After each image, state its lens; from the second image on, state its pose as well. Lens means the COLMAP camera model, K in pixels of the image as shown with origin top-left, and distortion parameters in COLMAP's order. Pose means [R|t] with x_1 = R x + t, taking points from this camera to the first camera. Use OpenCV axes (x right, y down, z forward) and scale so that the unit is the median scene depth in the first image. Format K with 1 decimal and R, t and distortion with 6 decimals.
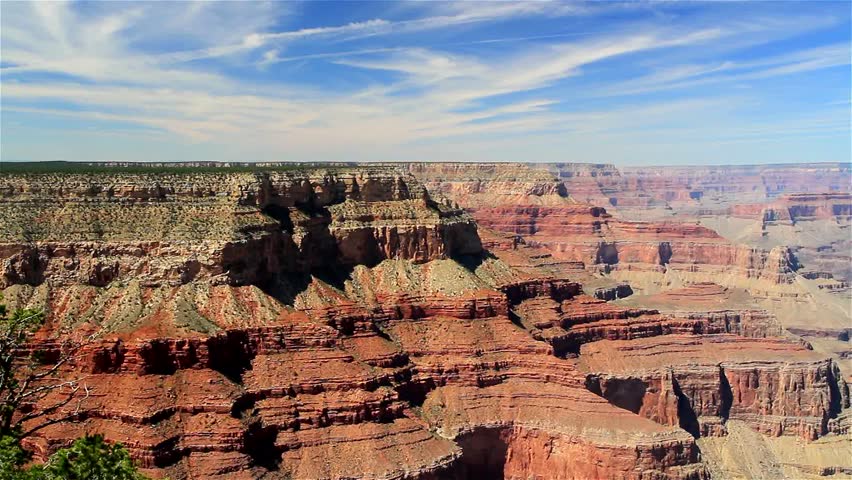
lens RADIAL K [[788.8, 0, 426.0], [0, 788.8, 240.0], [0, 0, 1]] dist [-0.080491, 0.077795]
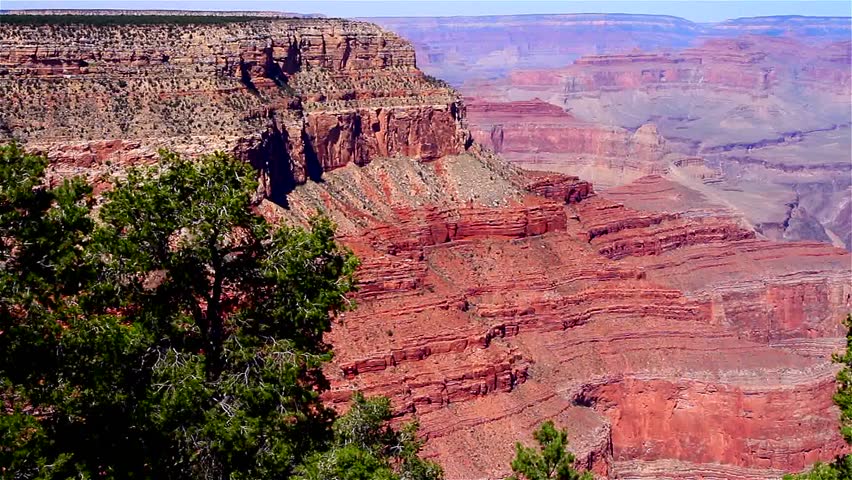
lens RADIAL K [[1155.0, 0, 426.0], [0, 1155.0, 240.0], [0, 0, 1]] dist [-0.007307, 0.004397]
pose [[0.931391, -0.062543, 0.358608, -0.394844], [0.027386, 0.994377, 0.102298, -0.005357], [-0.362990, -0.085458, 0.927866, 0.074658]]
